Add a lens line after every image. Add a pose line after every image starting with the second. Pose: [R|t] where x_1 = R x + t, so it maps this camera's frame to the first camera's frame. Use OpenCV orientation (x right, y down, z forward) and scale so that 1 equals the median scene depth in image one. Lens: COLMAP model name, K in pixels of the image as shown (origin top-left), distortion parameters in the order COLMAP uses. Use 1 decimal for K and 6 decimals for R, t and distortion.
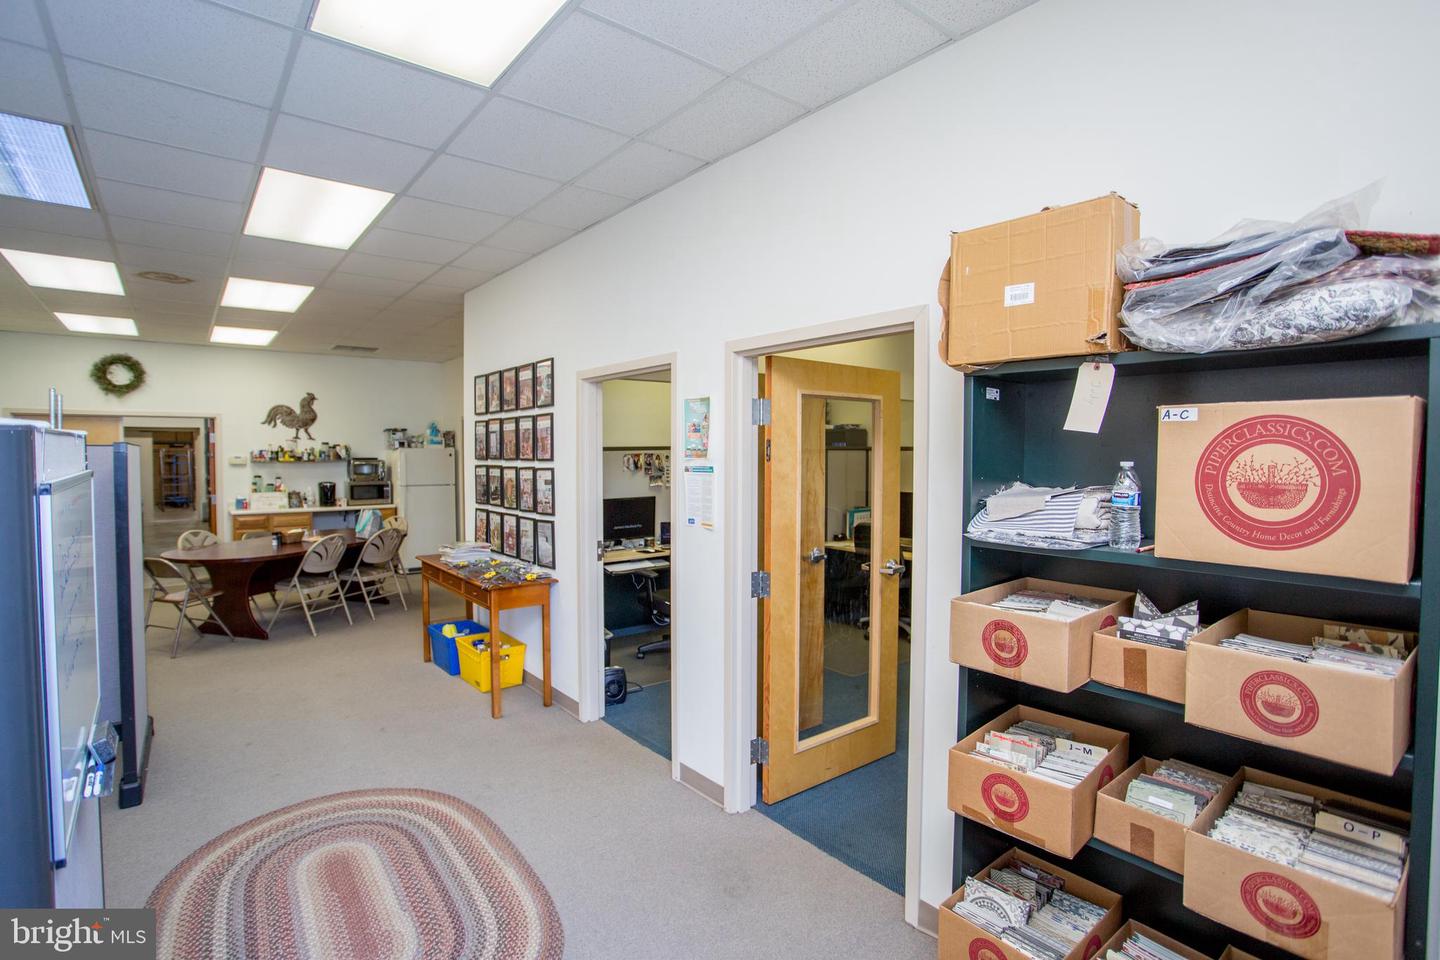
lens RADIAL K [[698.3, 0, 707.2], [0, 698.3, 466.5], [0, 0, 1]] dist [-0.069578, 0.023305]
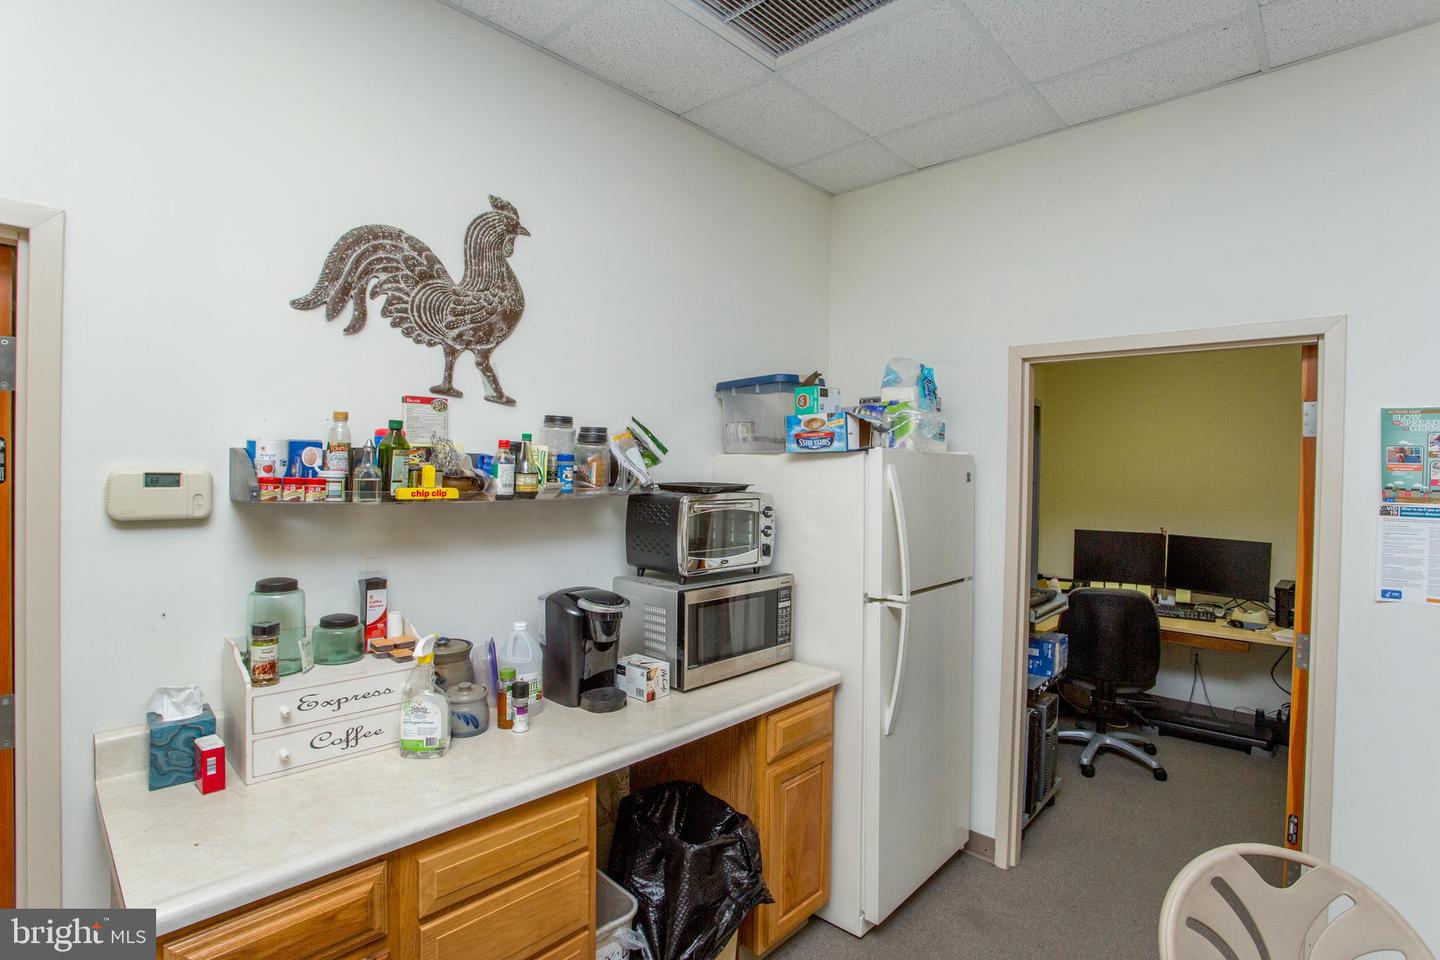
lens RADIAL K [[698.3, 0, 715.5], [0, 698.3, 470.3], [0, 0, 1]] dist [-0.069578, 0.023305]
pose [[0.988617, 0.016700, 0.149524, -0.899224], [-0.015369, 0.999831, -0.010054, -0.025218], [-0.149667, 0.007642, 0.988707, 1.259348]]
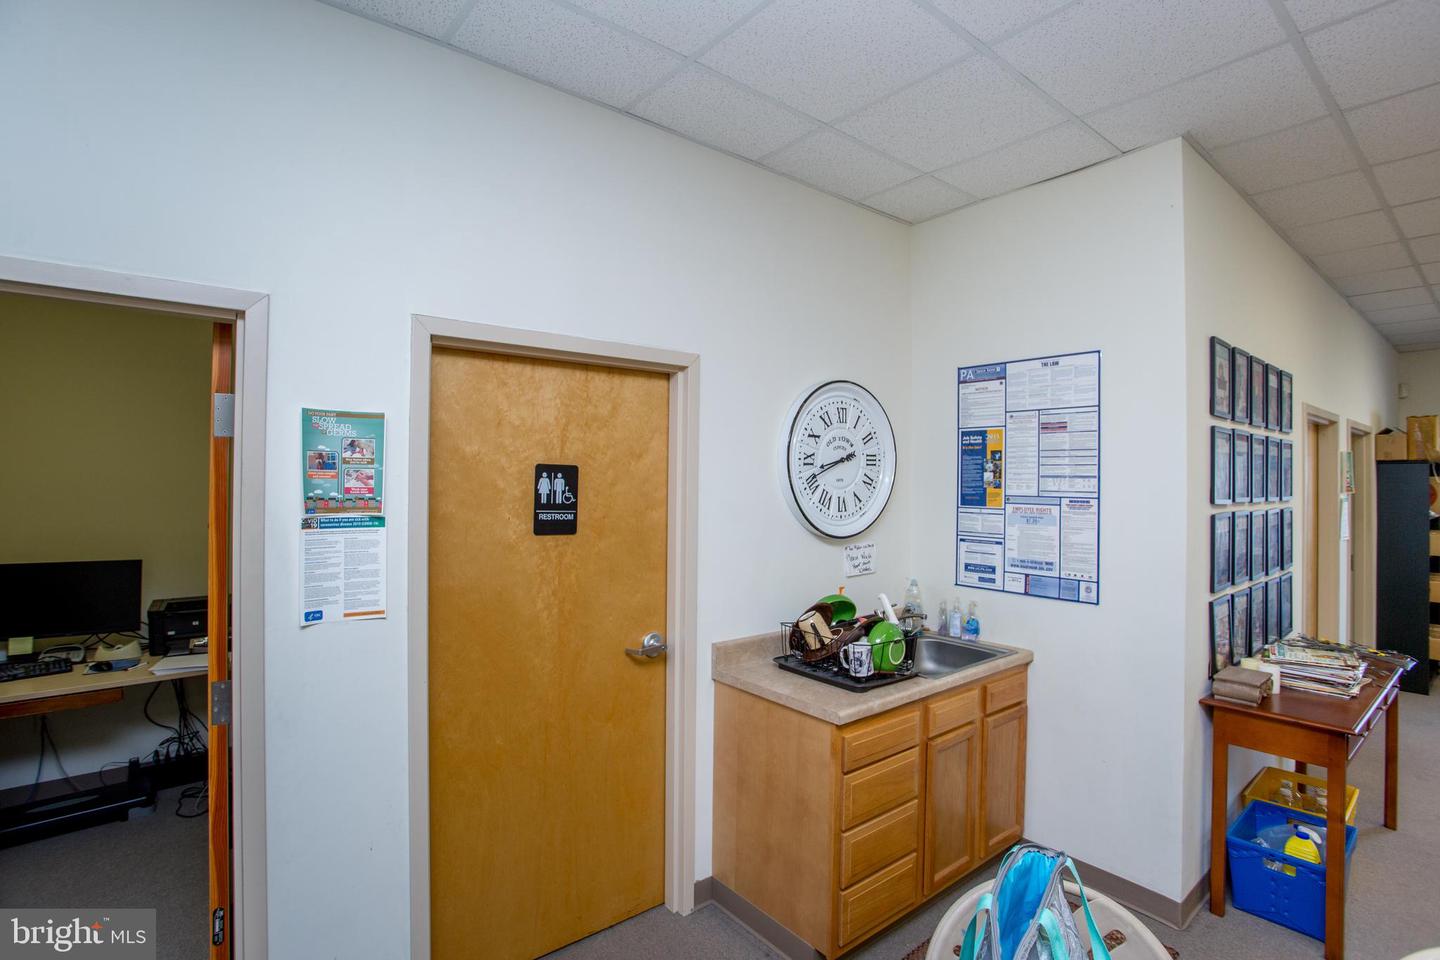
lens RADIAL K [[698.3, 0, 716.6], [0, 698.3, 470.7], [0, 0, 1]] dist [-0.069578, 0.023305]
pose [[-0.010652, 0.013265, 0.999855, -0.817292], [0.010360, 0.999860, -0.013155, -0.031661], [-0.999890, 0.010218, -0.010788, 1.367666]]
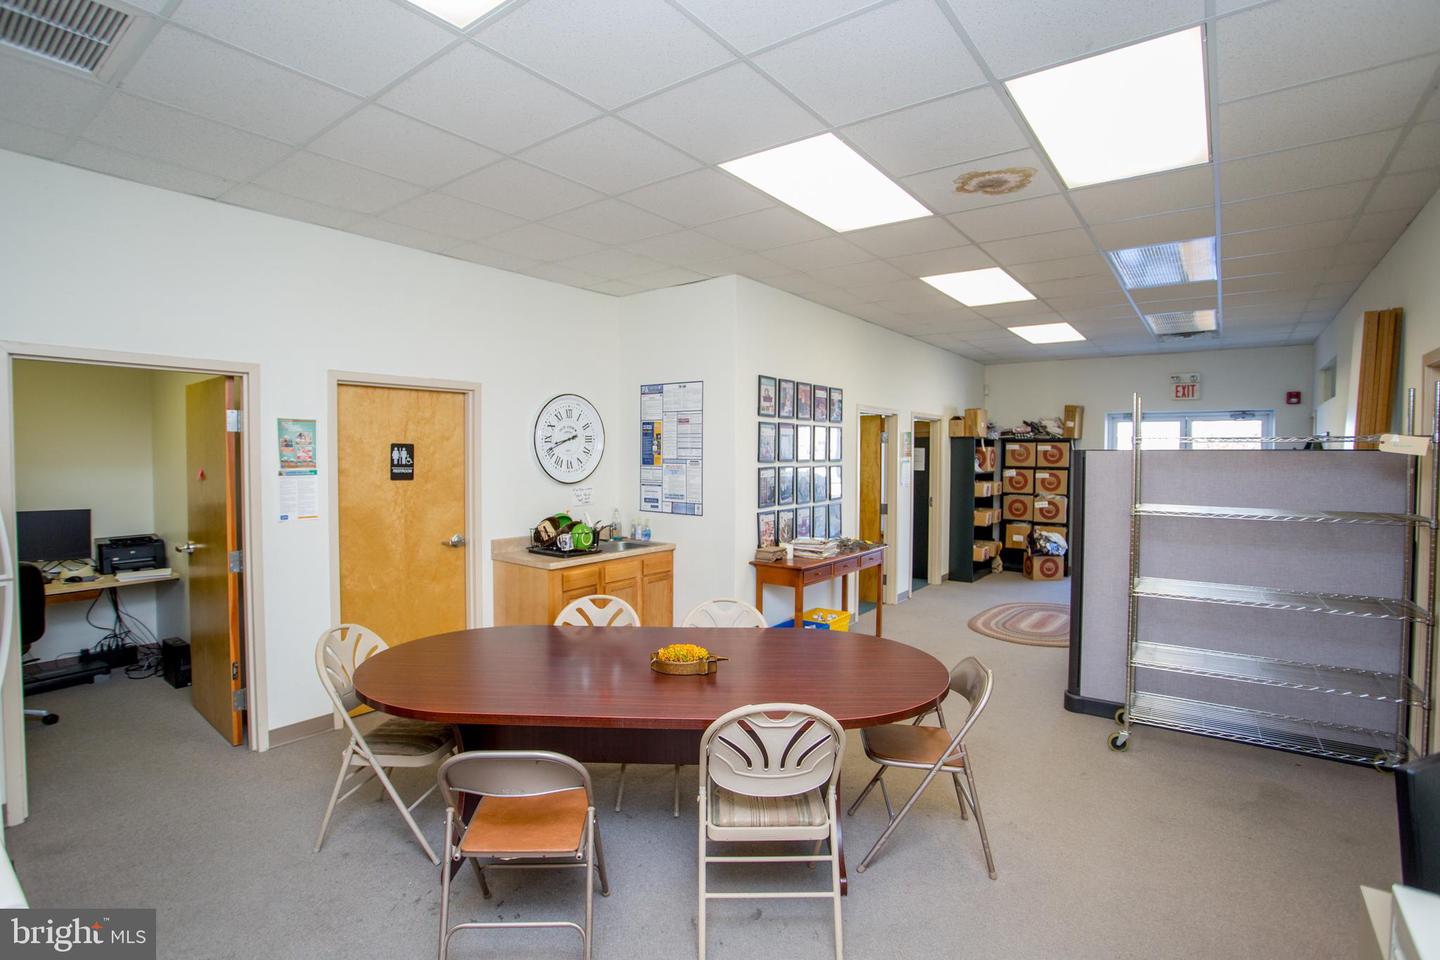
lens RADIAL K [[697.1, 0, 696.4], [0, 697.1, 471.8], [0, 0, 1]] dist [-0.038102, 0.002539]
pose [[-0.230897, -0.028900, 0.972549, -1.256077], [0.015164, 0.999331, 0.033296, -0.030616], [-0.972860, 0.022436, -0.230304, 1.313958]]
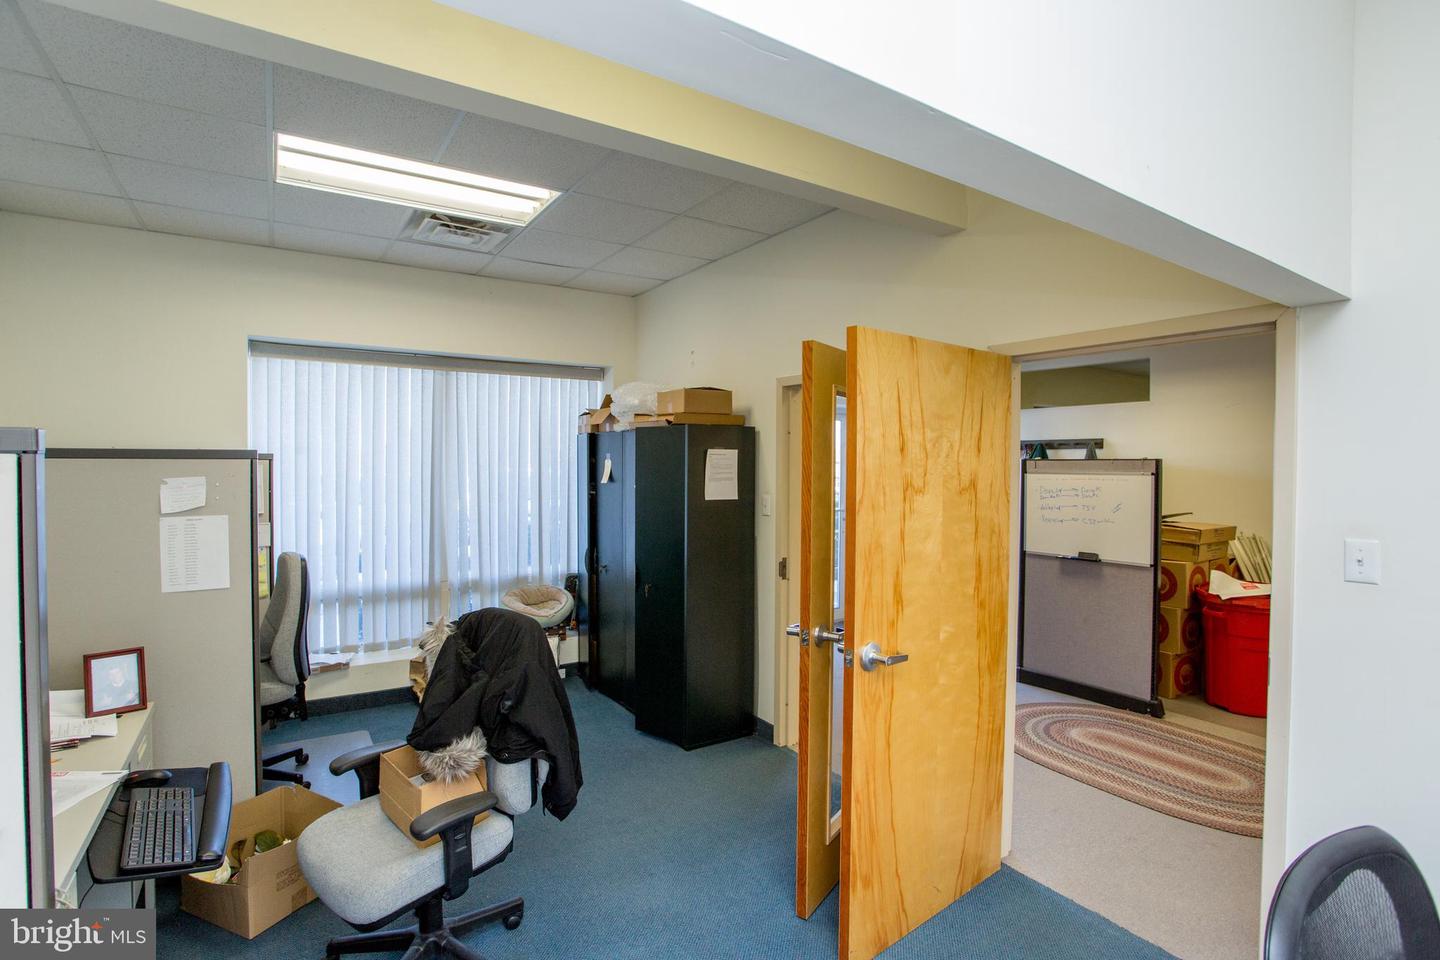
lens RADIAL K [[698.3, 0, 712.2], [0, 698.3, 468.6], [0, 0, 1]] dist [-0.069578, 0.023305]
pose [[-0.995039, -0.001746, 0.099471, 0.146288], [0.001221, 0.999556, 0.029755, -0.027356], [-0.099479, 0.029729, -0.994595, 1.171289]]
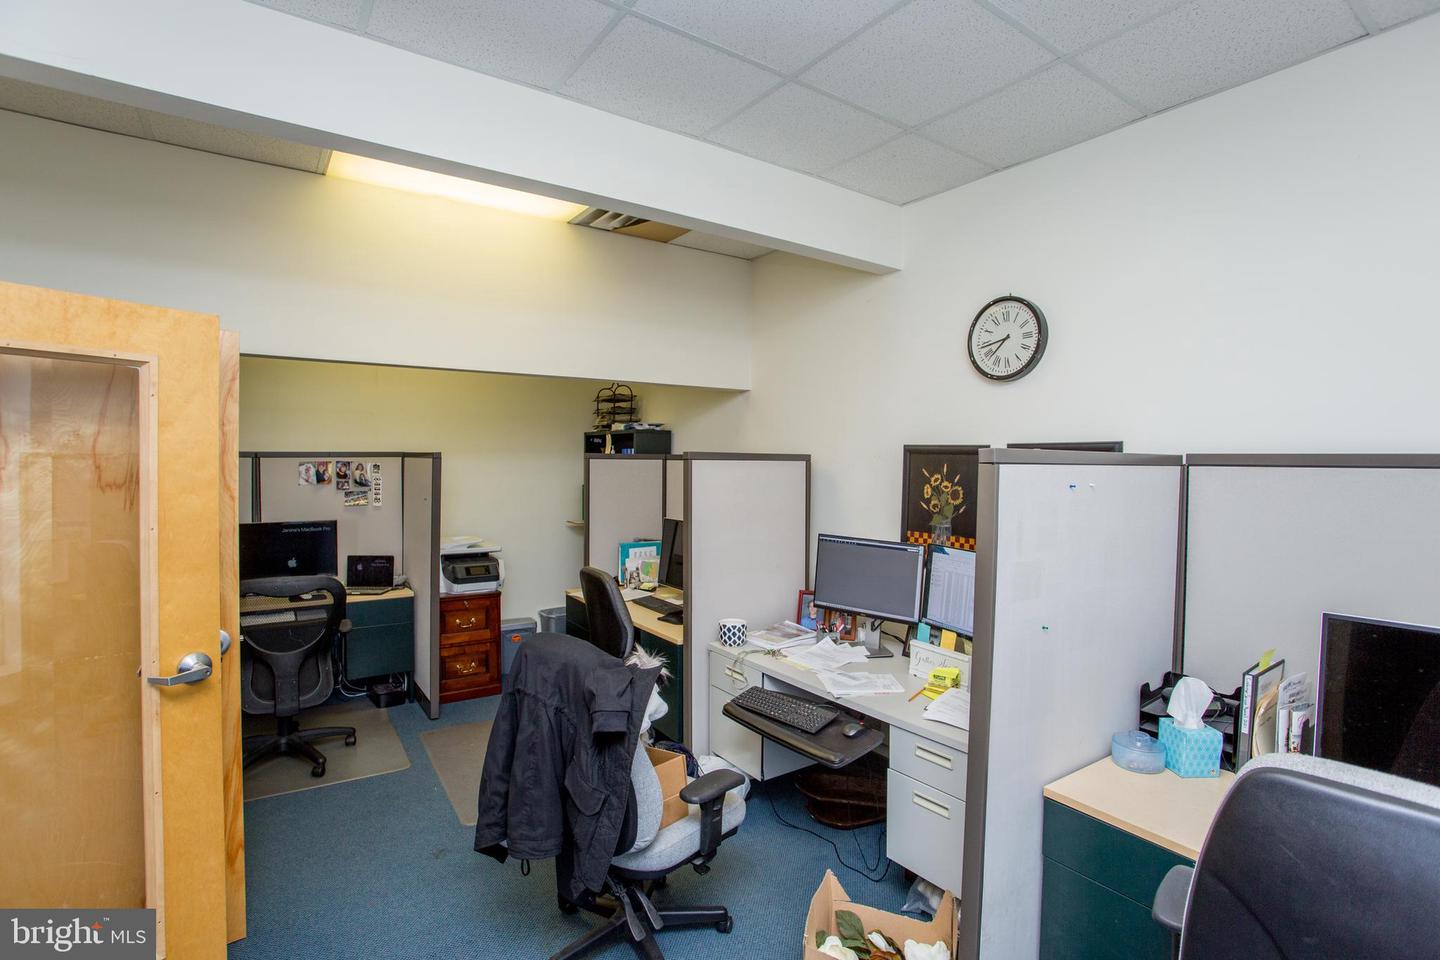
lens RADIAL K [[698.3, 0, 724.1], [0, 698.3, 481.8], [0, 0, 1]] dist [-0.069578, 0.023305]
pose [[0.998122, 0.015031, -0.059393, 0.434955], [-0.014450, 0.999844, 0.010204, -0.012441], [0.059537, -0.009326, 0.998183, 0.369784]]
